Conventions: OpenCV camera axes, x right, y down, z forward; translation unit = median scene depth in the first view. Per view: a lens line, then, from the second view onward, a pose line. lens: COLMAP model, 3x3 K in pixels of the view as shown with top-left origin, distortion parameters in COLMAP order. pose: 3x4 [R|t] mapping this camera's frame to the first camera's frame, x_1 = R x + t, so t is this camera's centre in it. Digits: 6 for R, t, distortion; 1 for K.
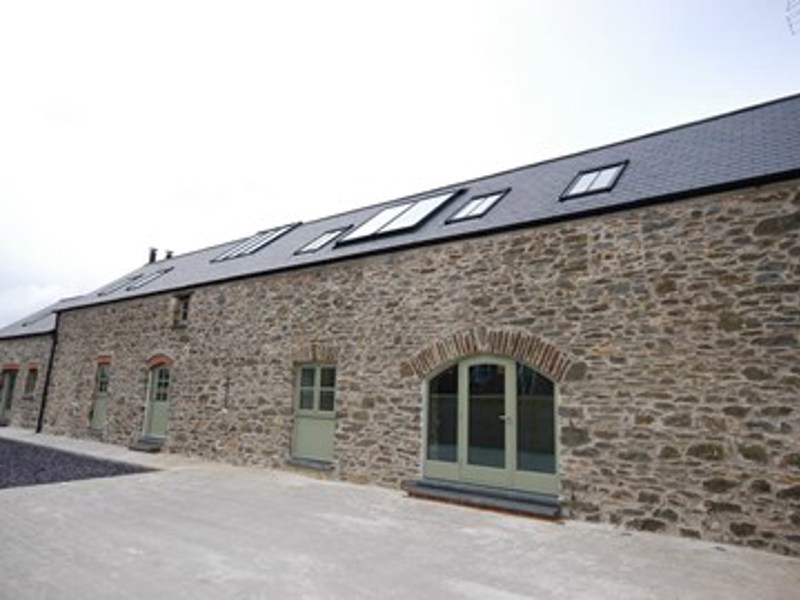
lens RADIAL K [[487.4, 0, 401.6], [0, 487.4, 300.6], [0, 0, 1]] dist [0.019994, 0.002076]
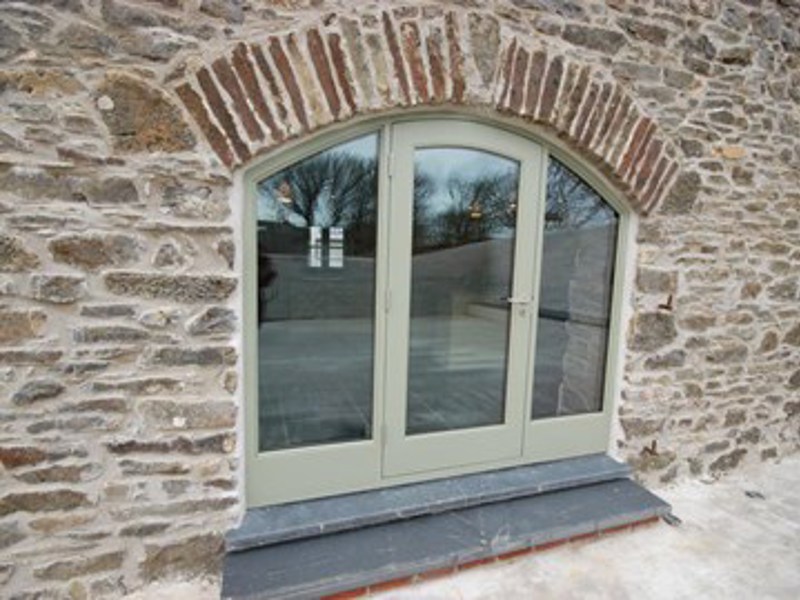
lens RADIAL K [[358.3, 0, 398.5], [0, 358.3, 304.5], [0, 0, 1]] dist [-0.002724, -0.001303]
pose [[0.614741, -0.083685, 0.784277, -0.068388], [-0.155502, 0.961979, 0.224534, 0.207715], [-0.773248, -0.259987, 0.578355, 0.972192]]
